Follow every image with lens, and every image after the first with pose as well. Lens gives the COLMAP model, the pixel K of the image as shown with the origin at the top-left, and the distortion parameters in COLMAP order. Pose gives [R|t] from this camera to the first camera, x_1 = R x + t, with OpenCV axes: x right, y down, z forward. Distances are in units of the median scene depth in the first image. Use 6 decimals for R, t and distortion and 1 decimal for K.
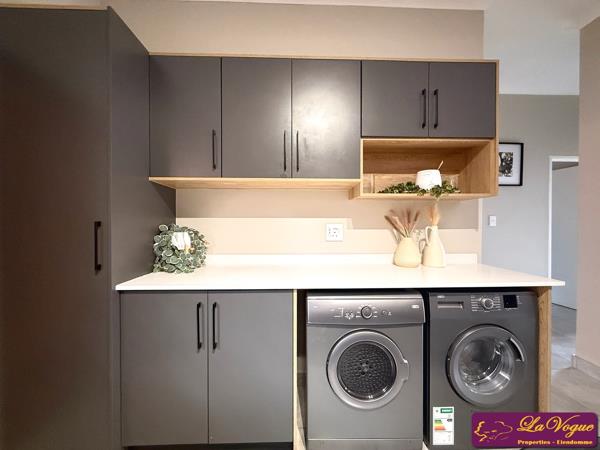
lens RADIAL K [[240.2, 0, 298.7], [0, 240.2, 226.1], [0, 0, 1]] dist [0.001324, -0.000171]
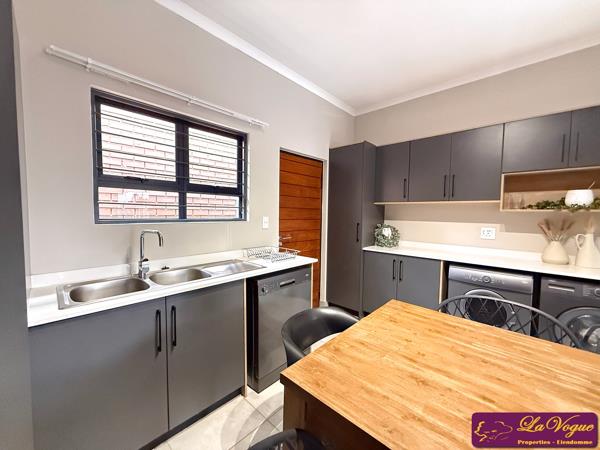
lens RADIAL K [[240.2, 0, 299.0], [0, 240.2, 224.3], [0, 0, 1]] dist [0.001324, -0.000171]
pose [[0.705470, 0.044537, -0.707339, 0.453839], [-0.023292, 0.998941, 0.039668, -0.074586], [0.708357, -0.011509, 0.705761, -1.036638]]
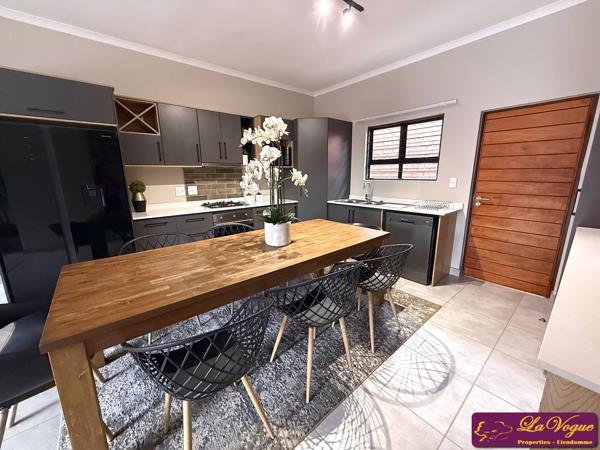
lens RADIAL K [[240.2, 0, 297.7], [0, 240.2, 225.7], [0, 0, 1]] dist [0.001324, -0.000171]
pose [[-0.791839, 0.135368, -0.595539, 1.464422], [0.000518, 0.975275, 0.220994, -0.113580], [0.610729, 0.174683, -0.772331, 0.869211]]
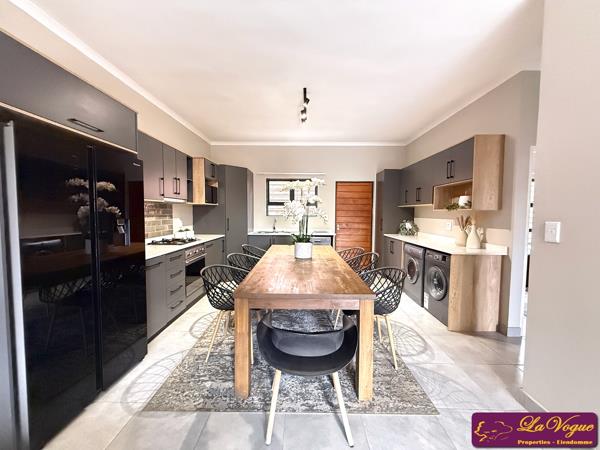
lens RADIAL K [[240.2, 0, 300.8], [0, 240.2, 224.5], [0, 0, 1]] dist [0.001324, -0.000171]
pose [[-0.040288, 0.049156, -0.997978, 2.790999], [-0.020159, 0.998546, 0.049998, -0.083114], [0.998985, 0.022133, -0.039238, -0.240773]]
